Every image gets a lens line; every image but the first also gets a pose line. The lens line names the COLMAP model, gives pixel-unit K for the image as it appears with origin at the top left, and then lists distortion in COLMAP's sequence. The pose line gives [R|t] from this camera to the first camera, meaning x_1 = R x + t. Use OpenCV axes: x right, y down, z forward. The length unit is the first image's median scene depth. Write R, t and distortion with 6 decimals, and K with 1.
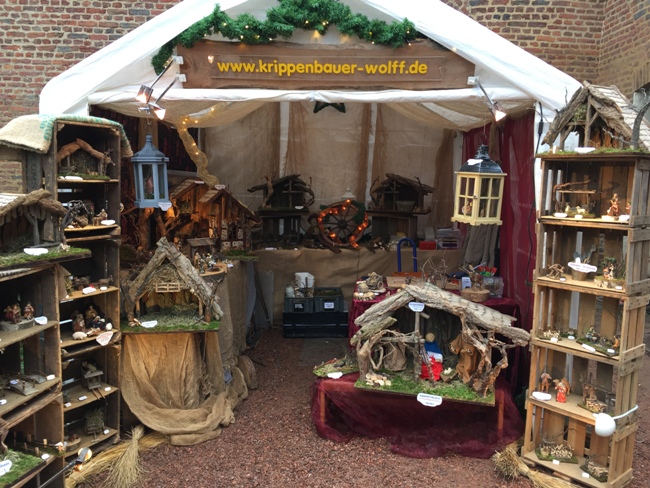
lens RADIAL K [[545.8, 0, 323.5], [0, 545.8, 241.4], [0, 0, 1]] dist [0.013484, -0.031016]
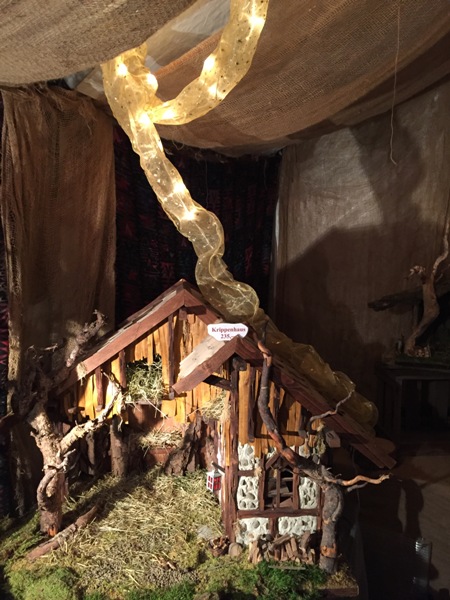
lens RADIAL K [[503.8, 0, 225.0], [0, 503.8, 297.2], [0, 0, 1]] dist [0.013484, -0.031016]
pose [[0.886184, 0.048383, -0.460800, -0.074828], [-0.053237, 0.998579, 0.002466, -0.112332], [0.460264, 0.022347, 0.887501, 0.744244]]
